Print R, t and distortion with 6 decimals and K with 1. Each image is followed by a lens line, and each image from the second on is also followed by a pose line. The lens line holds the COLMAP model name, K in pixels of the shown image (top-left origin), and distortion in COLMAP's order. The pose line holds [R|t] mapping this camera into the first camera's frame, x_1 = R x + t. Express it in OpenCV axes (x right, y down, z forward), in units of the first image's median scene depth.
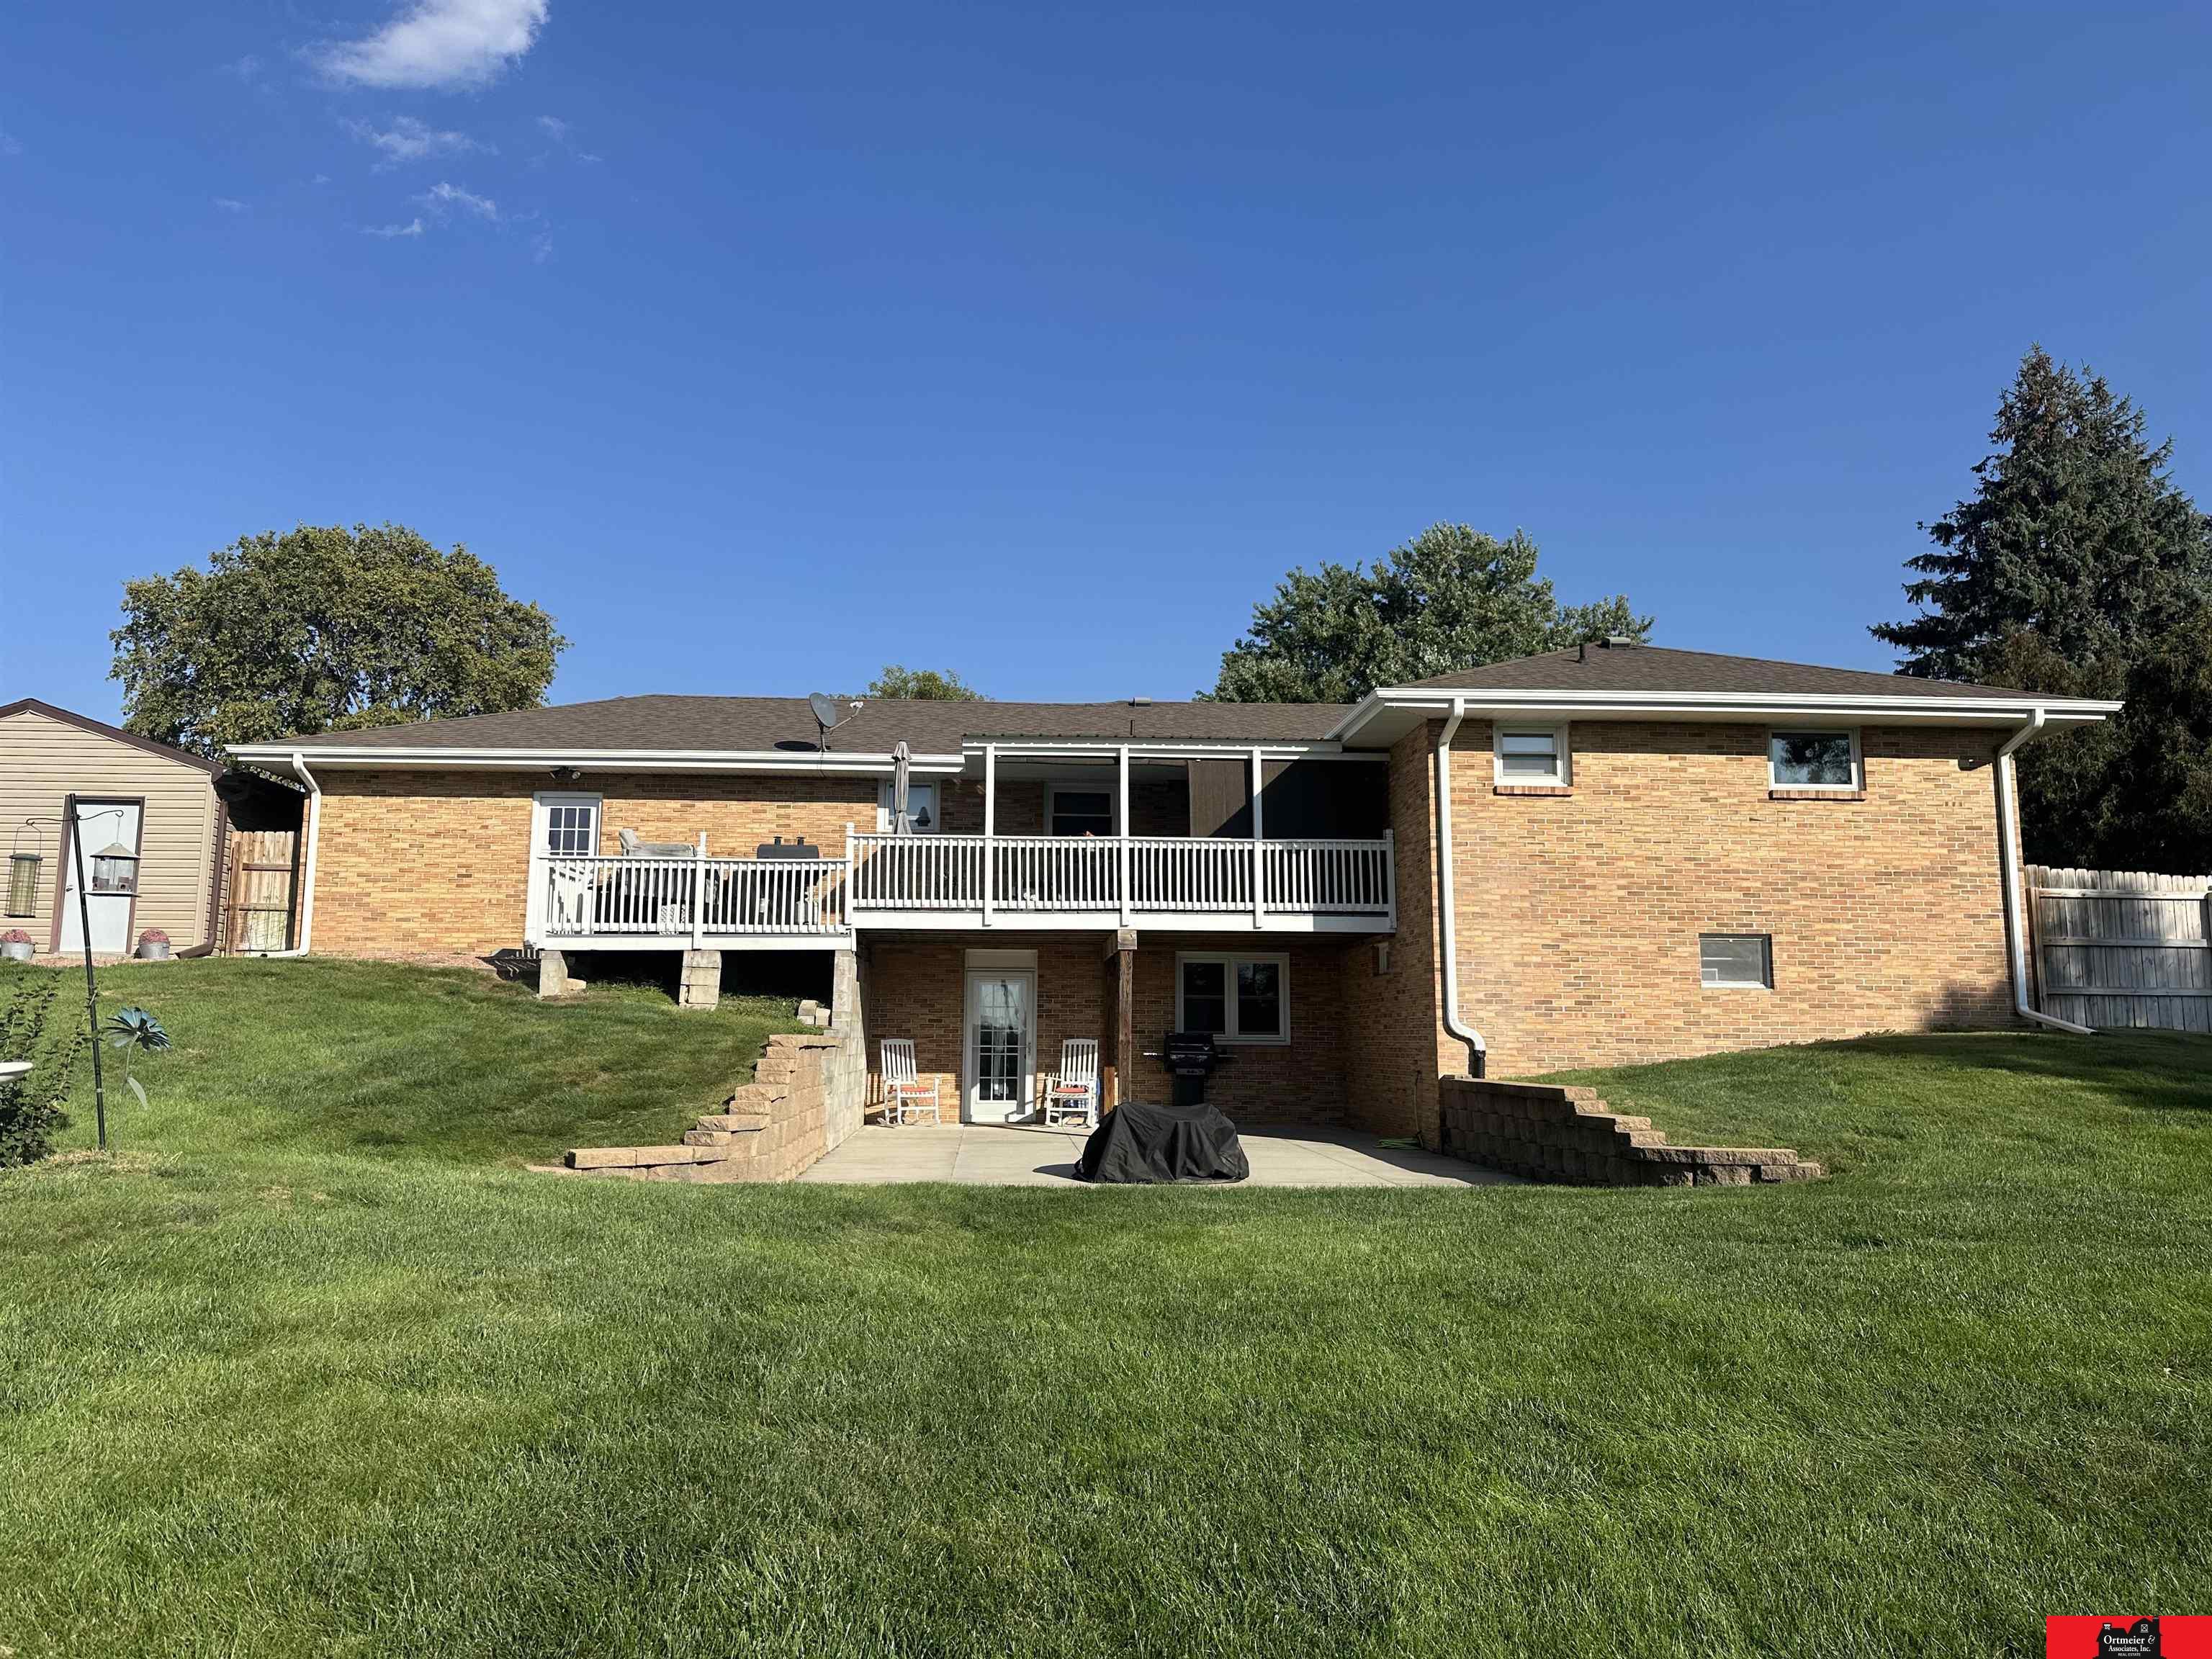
lens RADIAL K [[1544.9, 0, 1092.1], [0, 1544.9, 777.6], [0, 0, 1]] dist [0.083996, -0.082883]
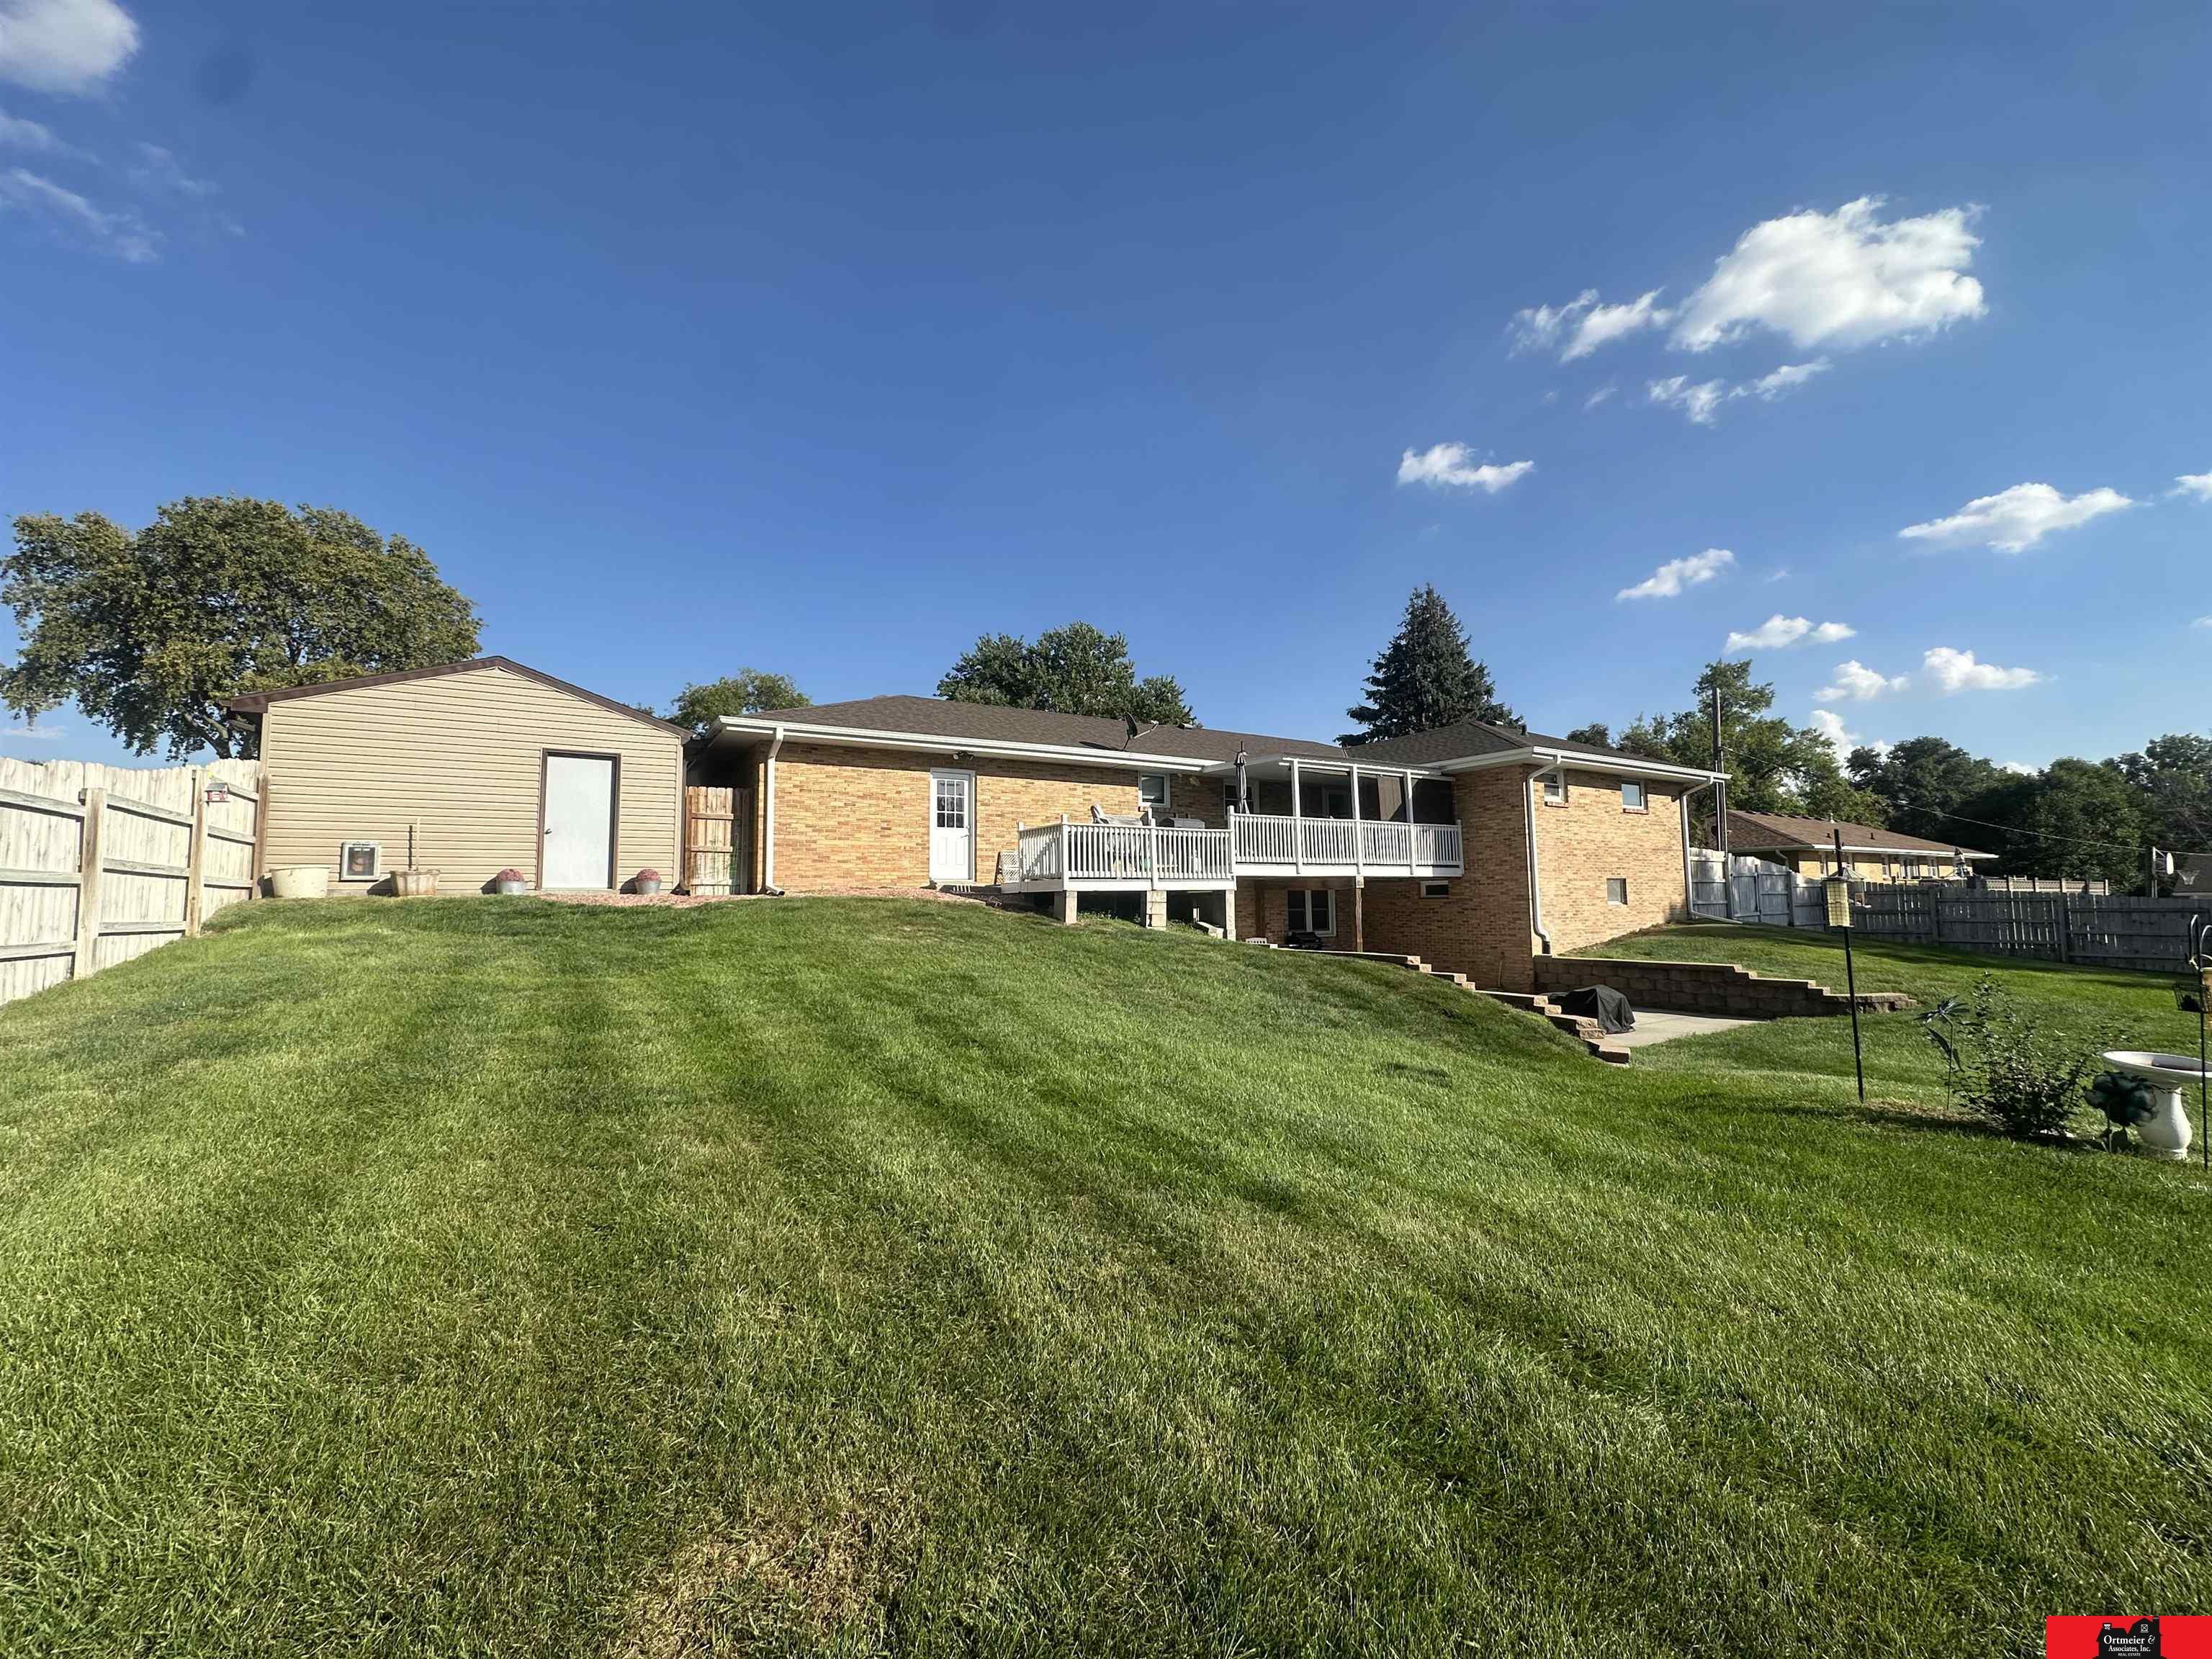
lens RADIAL K [[877.3, 0, 1106.5], [0, 877.3, 829.2], [0, 0, 1]] dist [-0.006356, -0.000201]
pose [[0.878891, 0.023645, 0.476436, -0.657733], [-0.064797, 0.995431, 0.070130, -0.000882], [-0.472601, -0.092508, 0.876408, 0.293647]]
